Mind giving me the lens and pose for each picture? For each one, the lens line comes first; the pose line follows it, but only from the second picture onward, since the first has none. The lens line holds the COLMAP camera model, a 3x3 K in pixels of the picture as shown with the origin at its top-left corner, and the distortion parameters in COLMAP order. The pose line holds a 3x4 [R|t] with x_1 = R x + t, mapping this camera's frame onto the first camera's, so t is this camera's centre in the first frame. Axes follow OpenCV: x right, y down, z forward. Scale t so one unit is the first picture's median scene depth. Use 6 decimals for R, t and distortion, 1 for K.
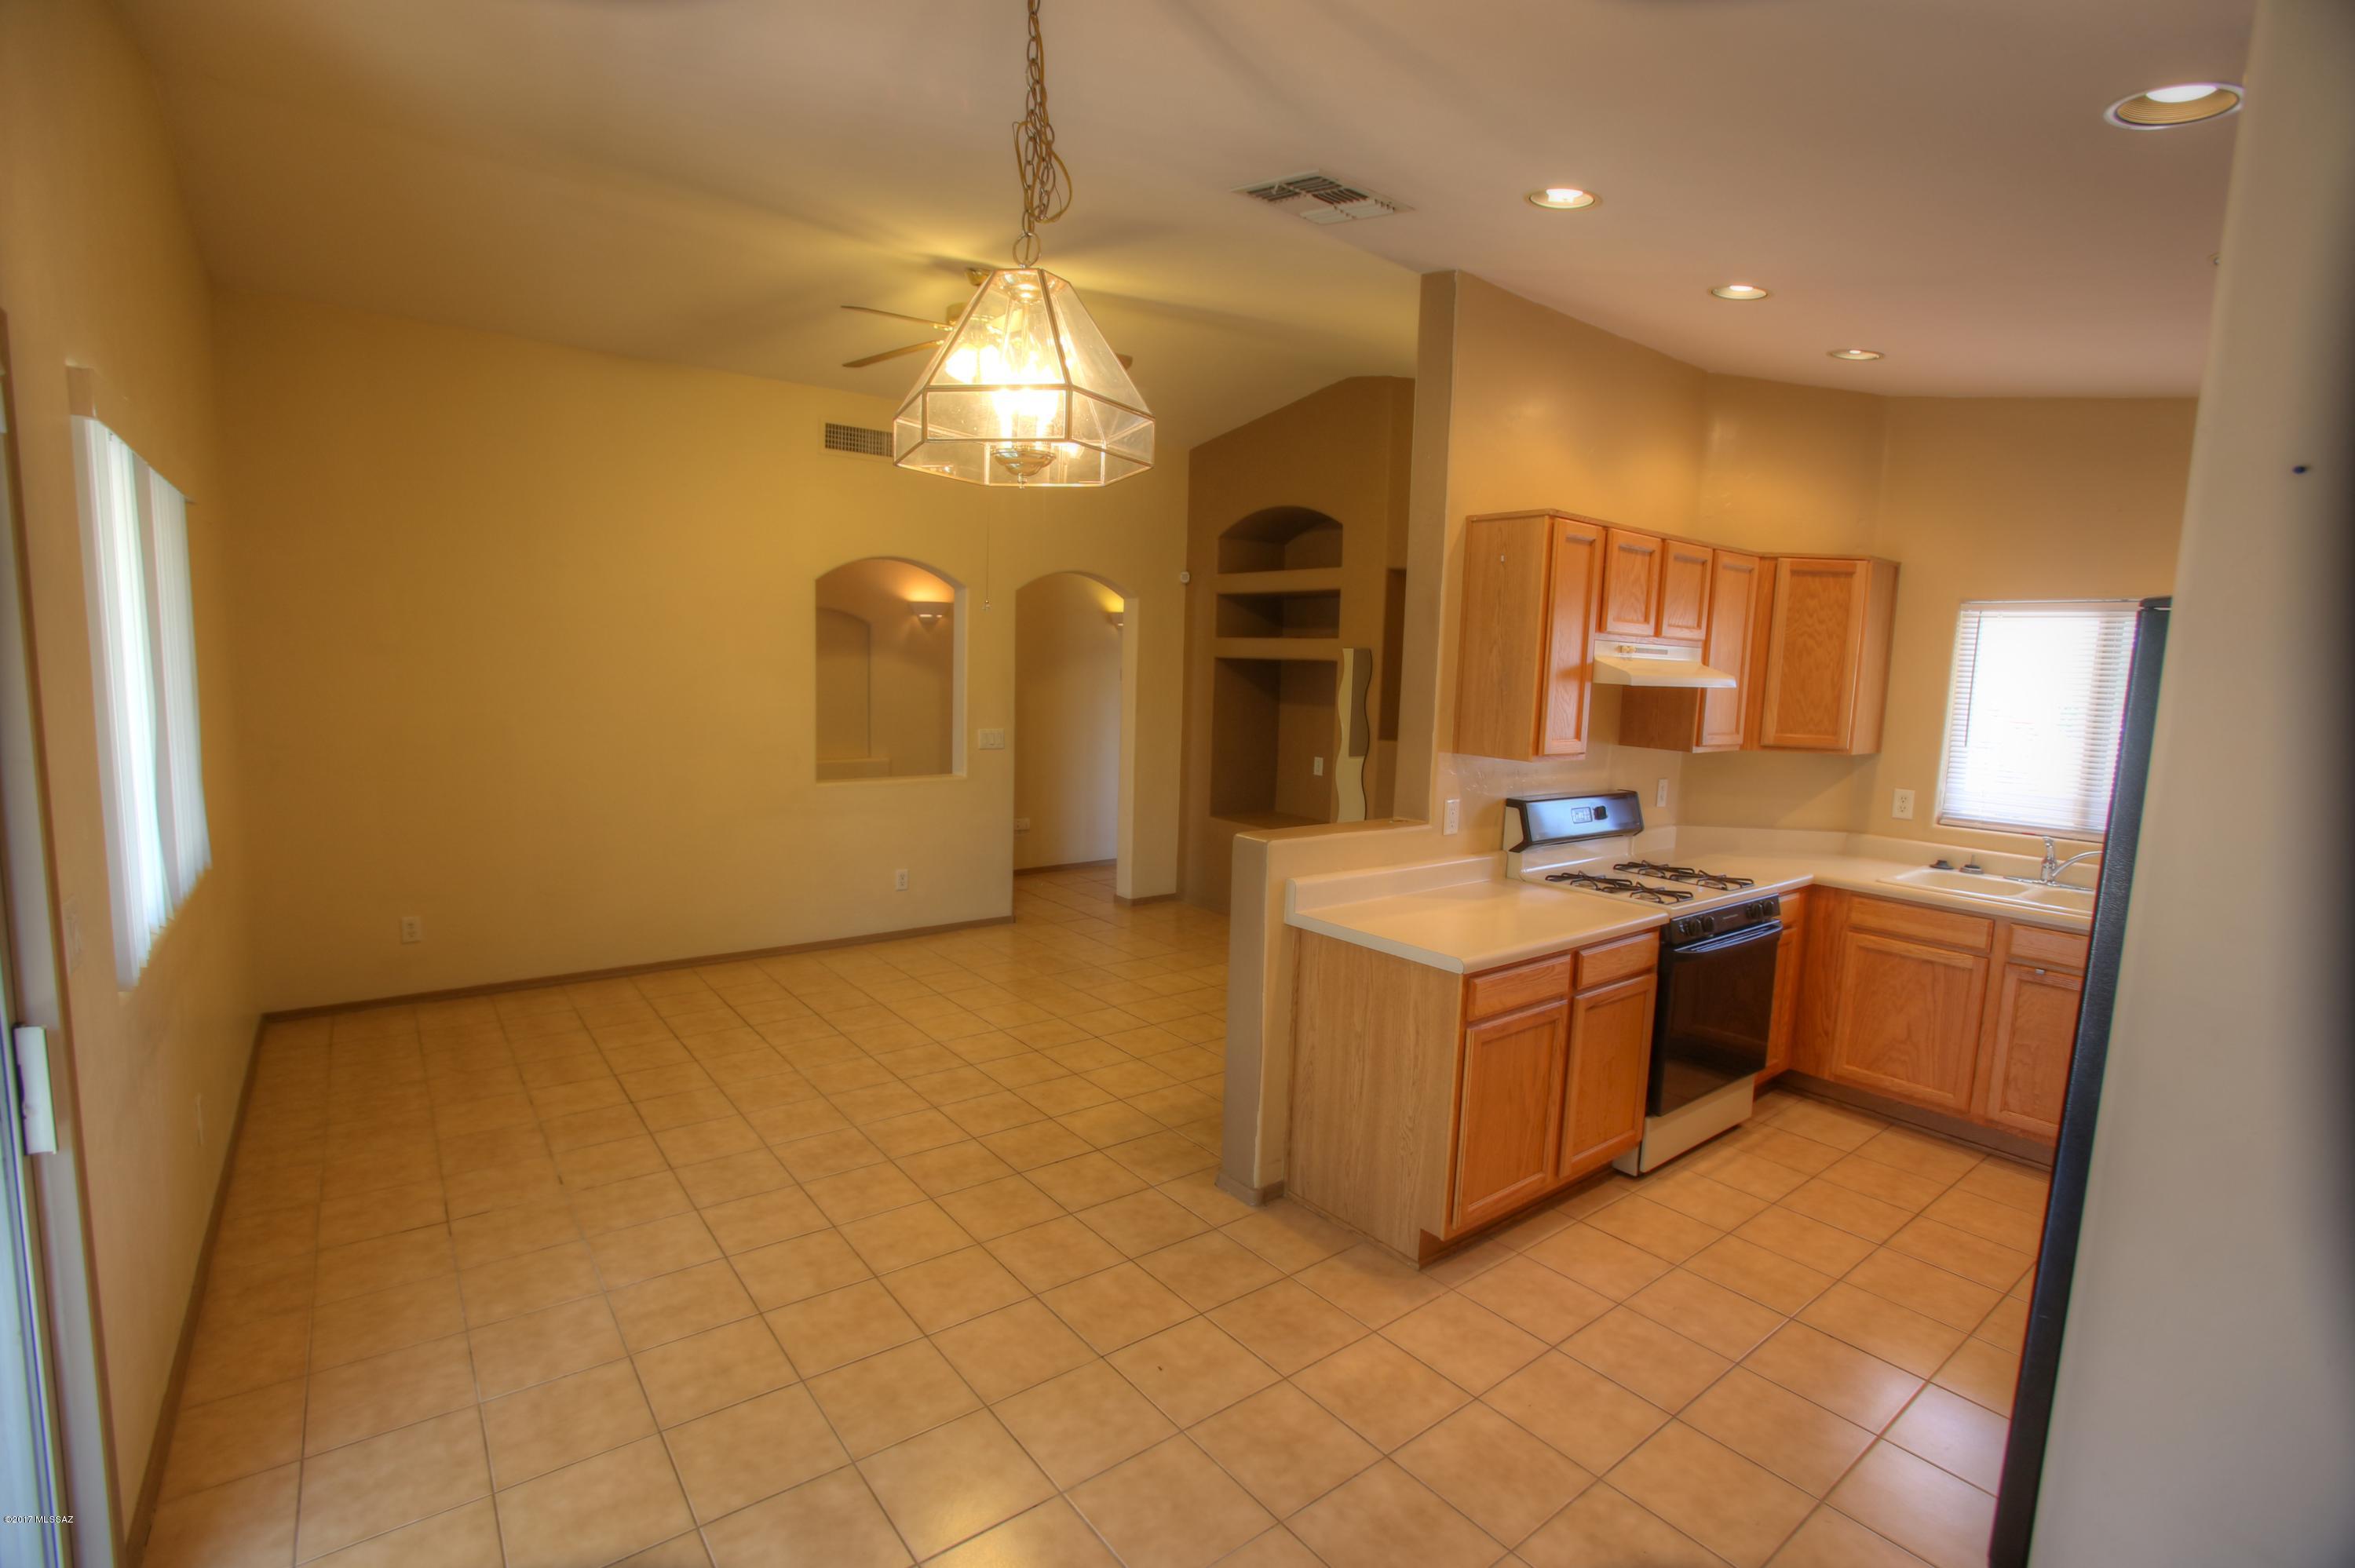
lens RADIAL K [[1080.3, 0, 1159.8], [0, 1080.3, 786.2], [0, 0, 1]] dist [-0.075947, 0.035752]
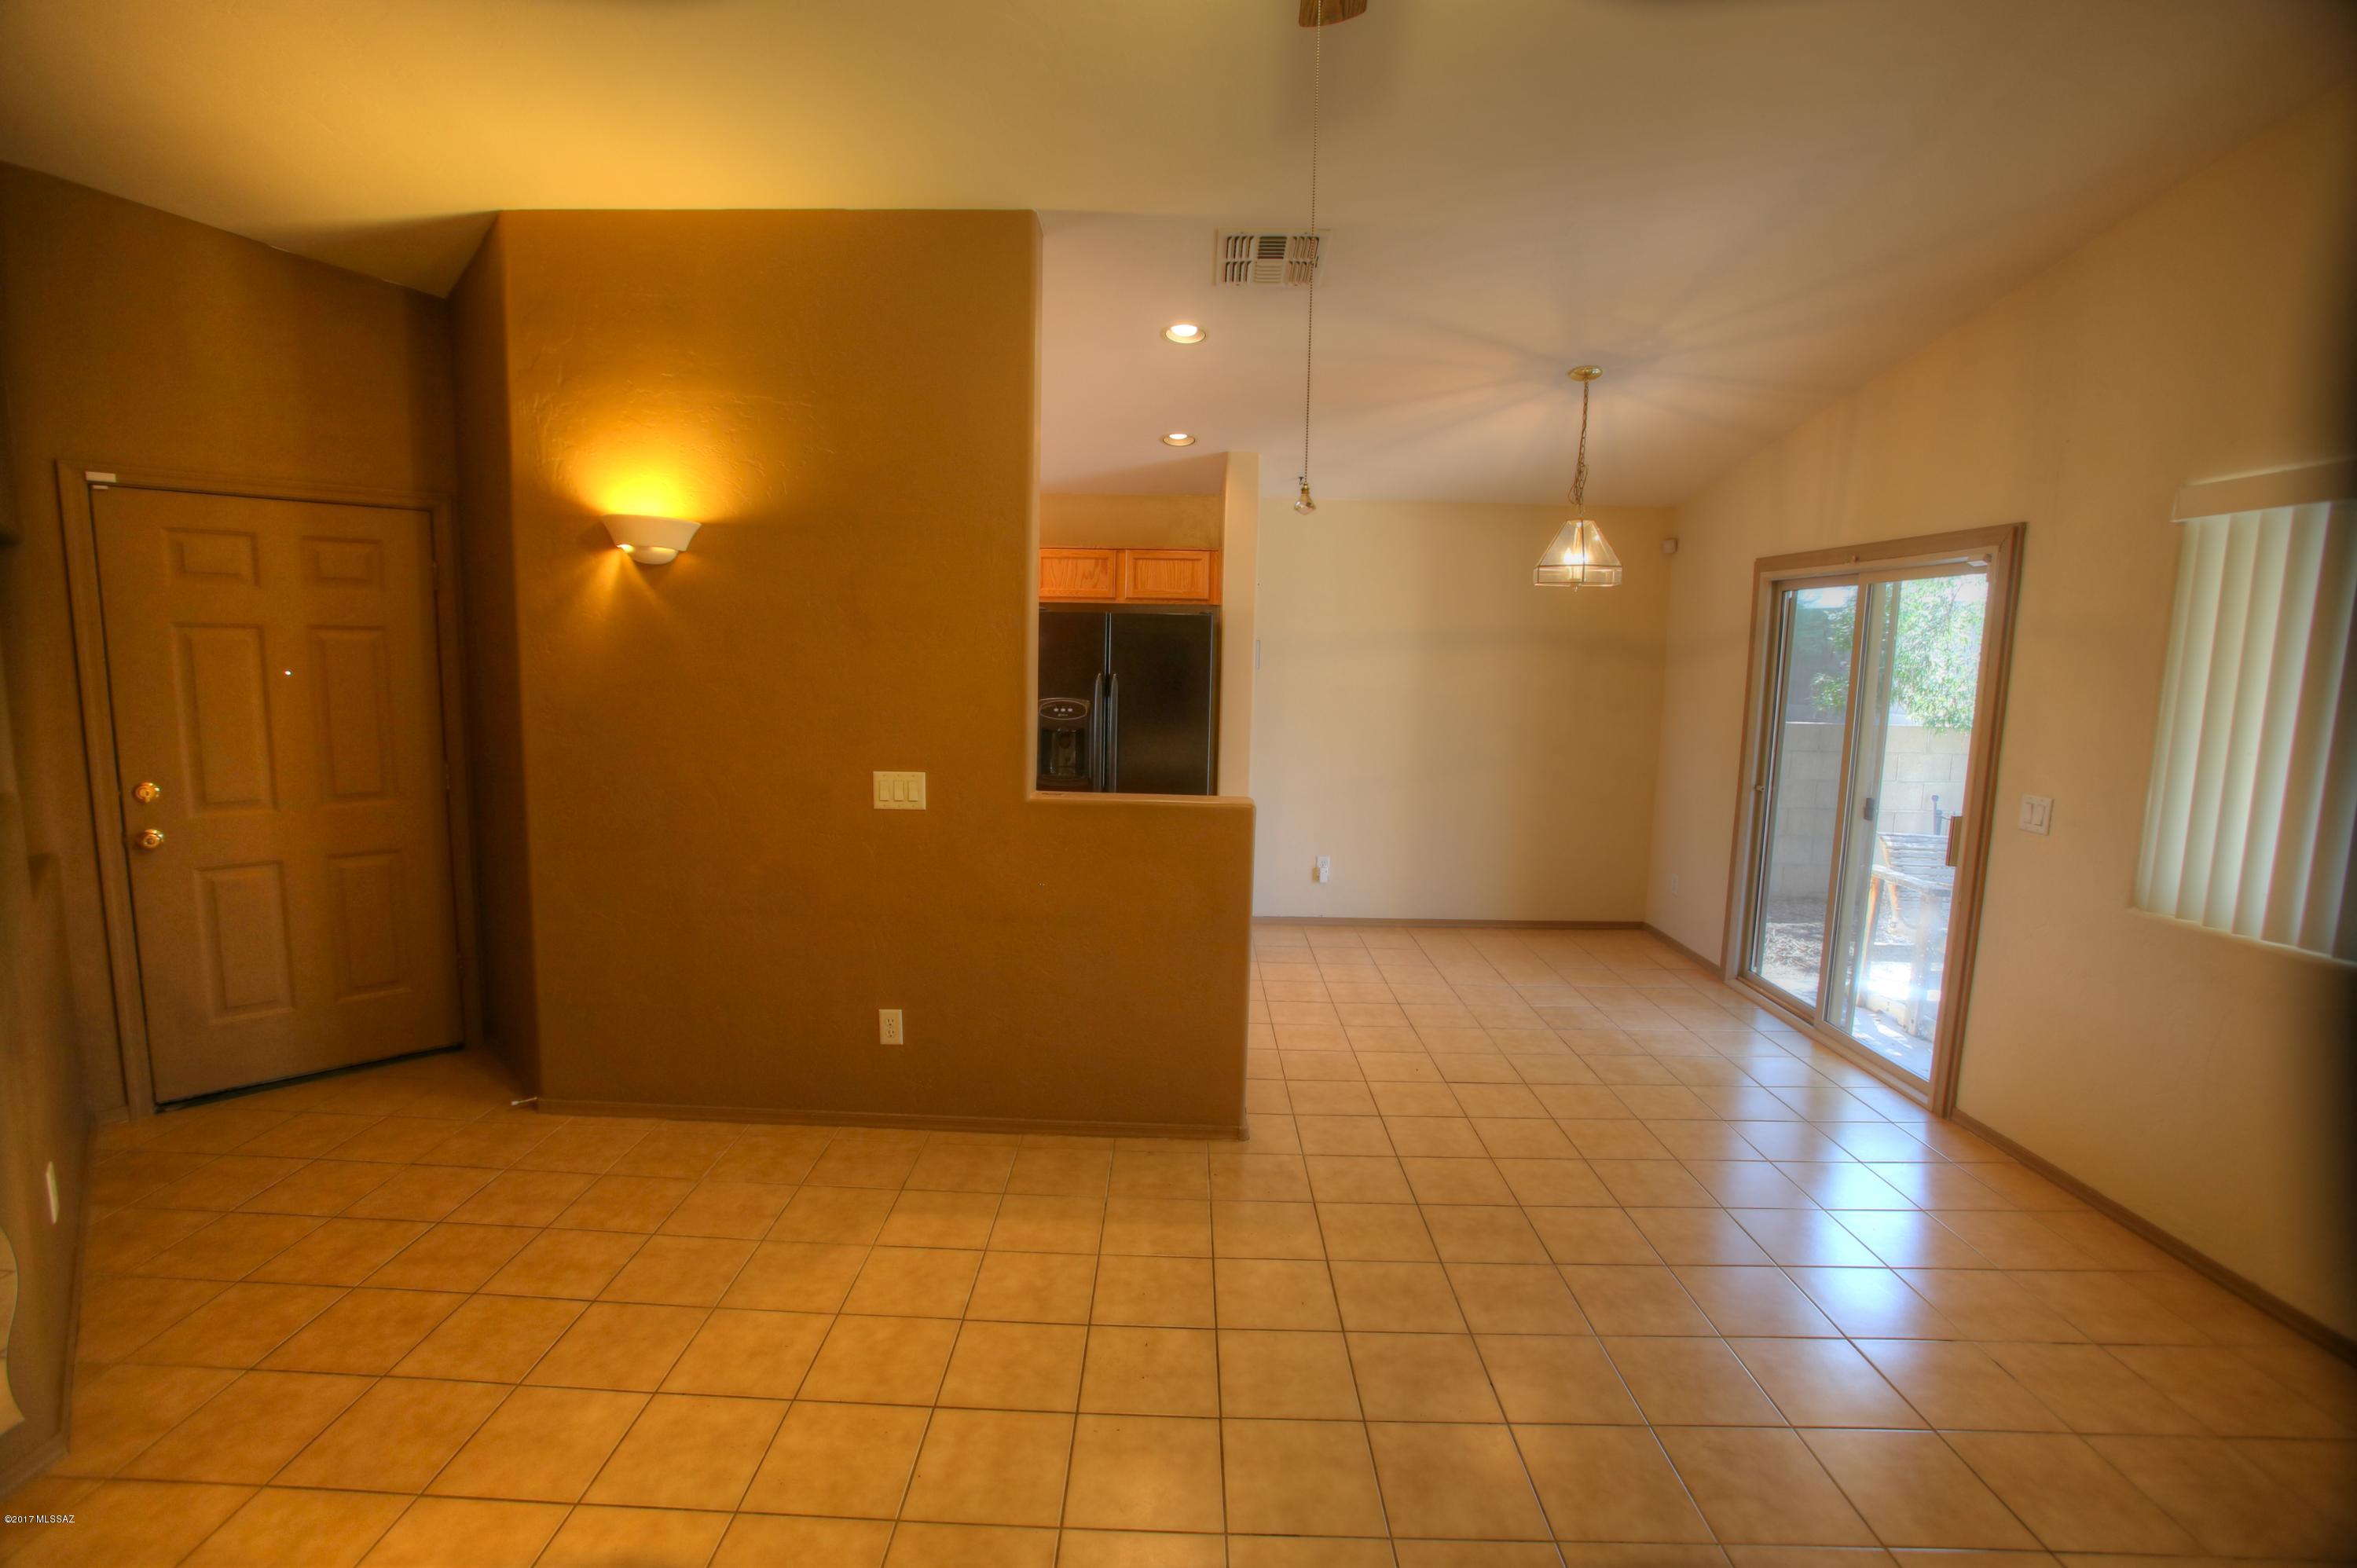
lens RADIAL K [[1081.3, 0, 1160.8], [0, 1081.3, 786.2], [0, 0, 1]] dist [-0.075947, 0.035752]
pose [[-0.783385, -0.125429, 0.608749, -0.425002], [0.029226, 0.970909, 0.237660, -0.191627], [-0.620849, 0.203970, -0.756930, 1.581259]]
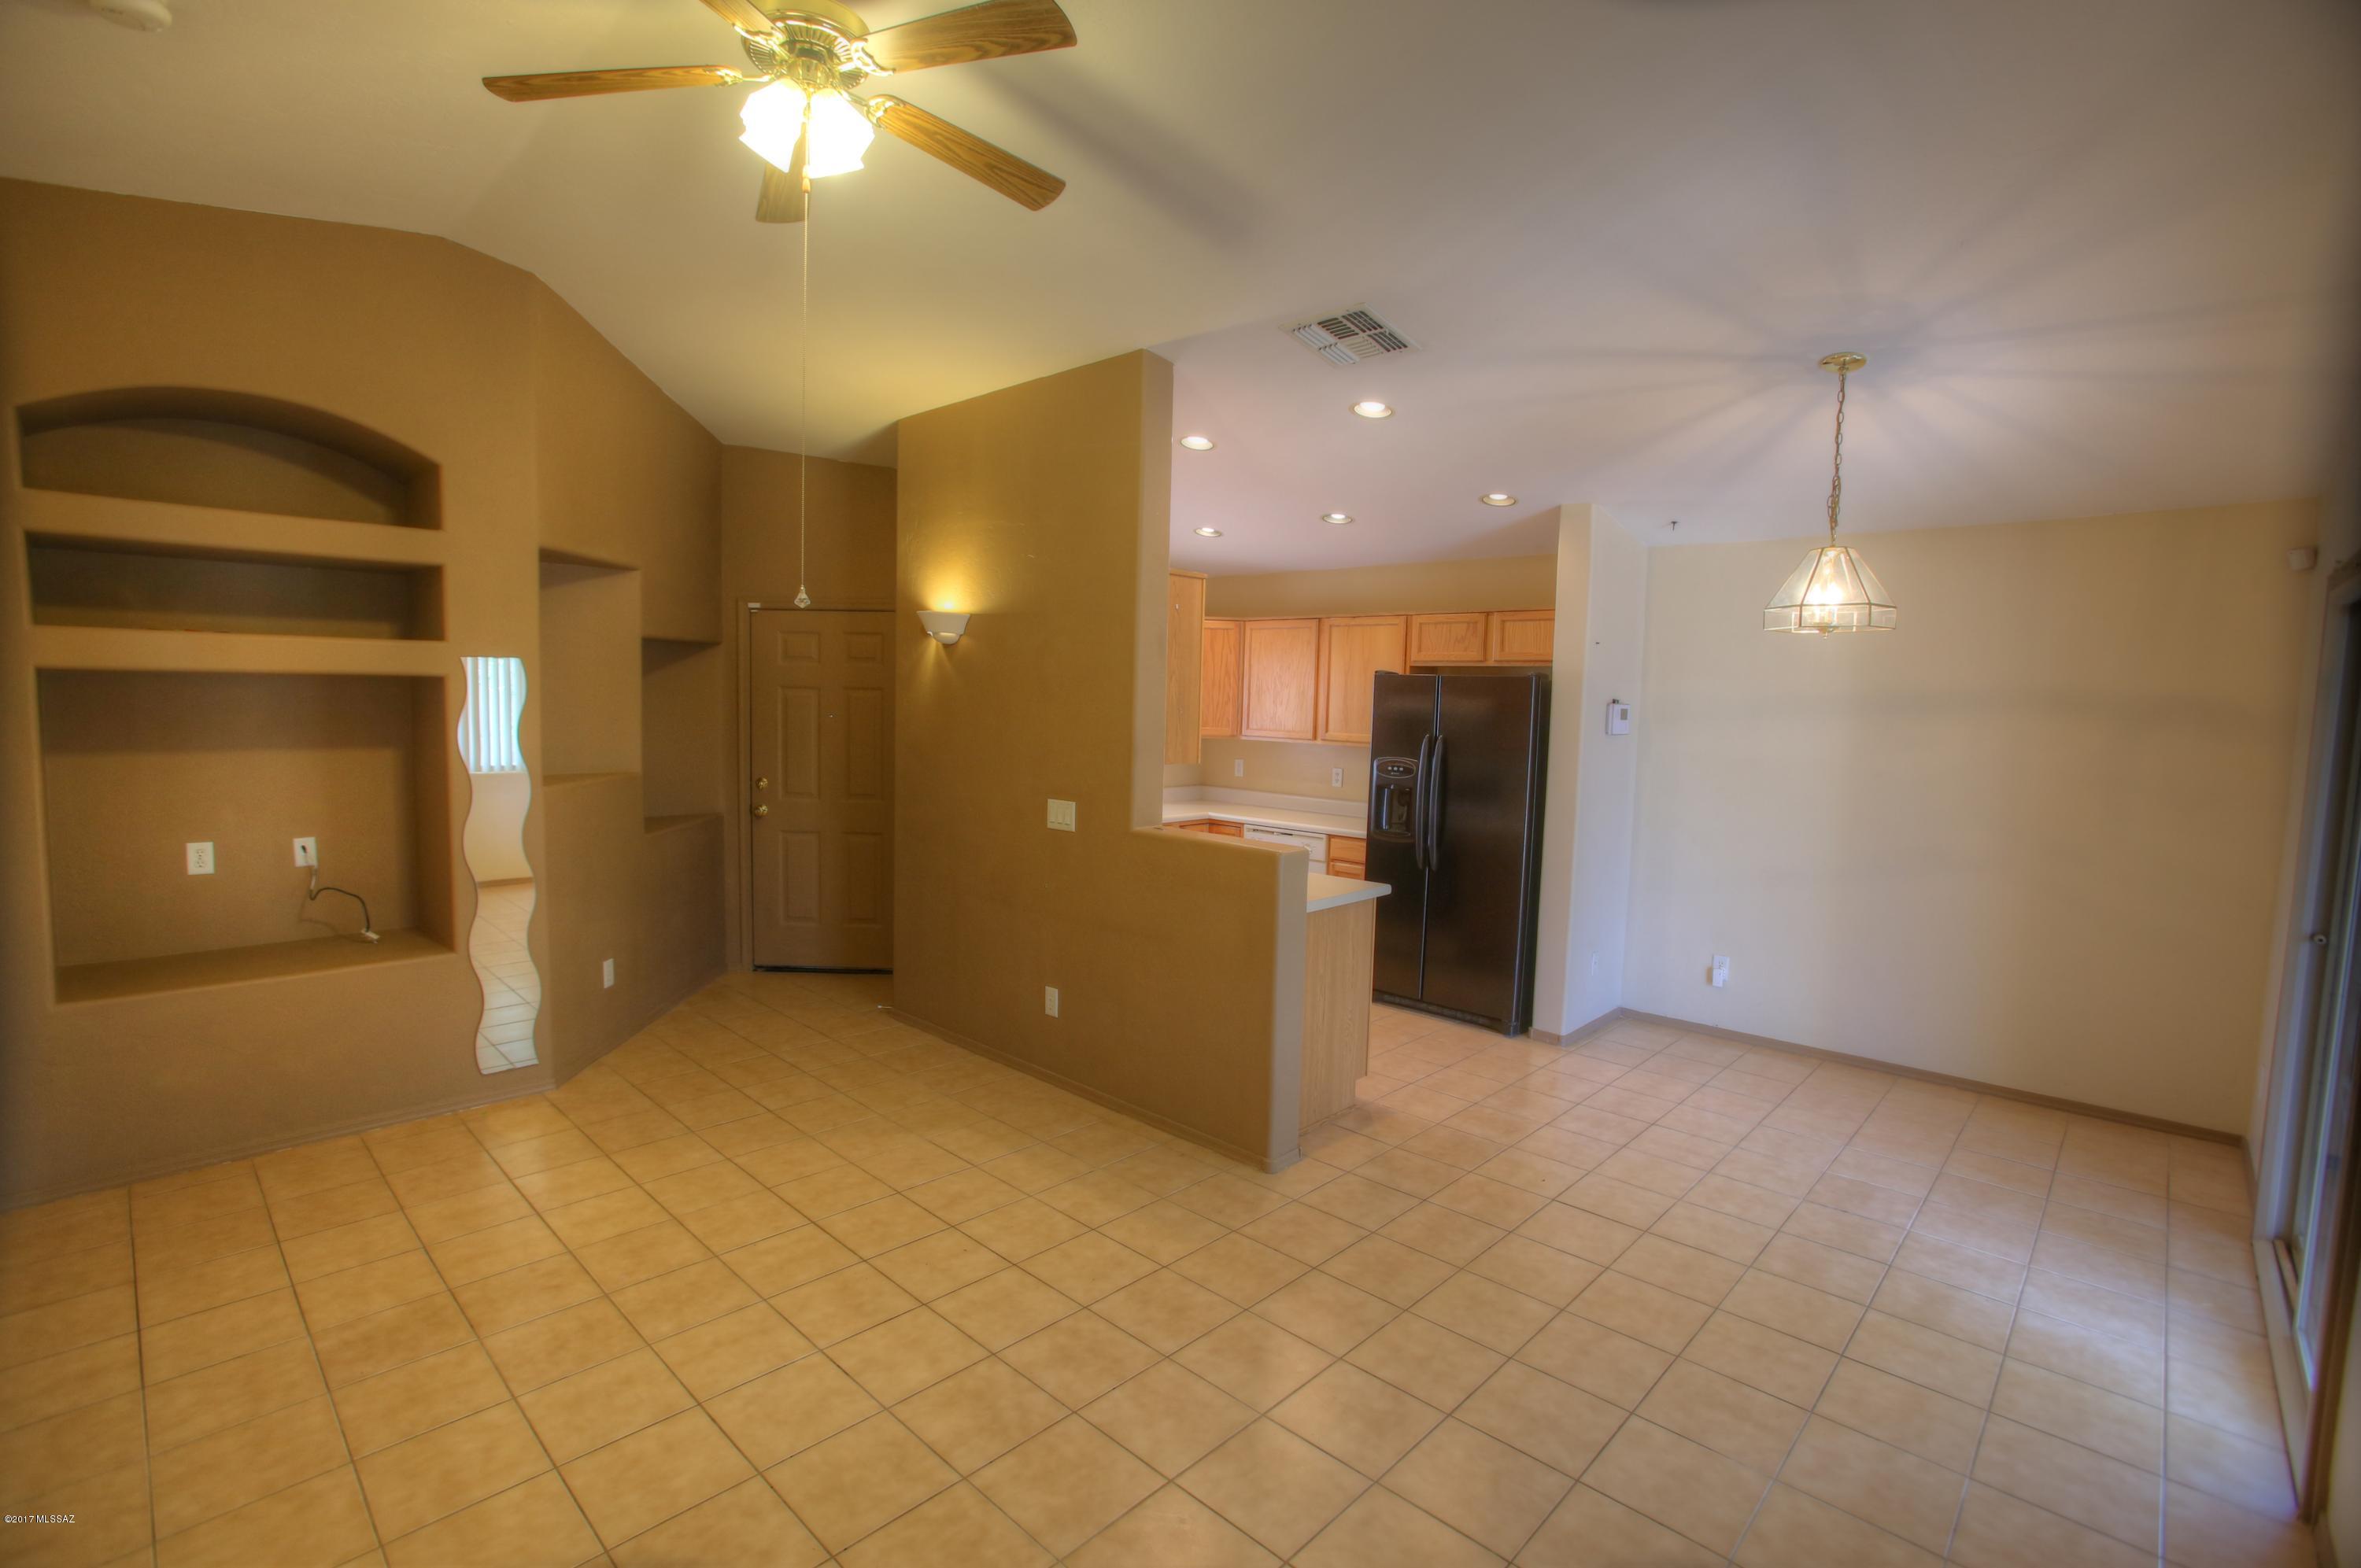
lens RADIAL K [[1083.0, 0, 1162.8], [0, 1083.0, 786.2], [0, 0, 1]] dist [-0.075947, 0.035752]
pose [[-0.148941, -0.116150, 0.982001, -0.854282], [0.088492, 0.987528, 0.130225, -0.151876], [-0.984879, 0.106295, -0.136805, 1.083470]]
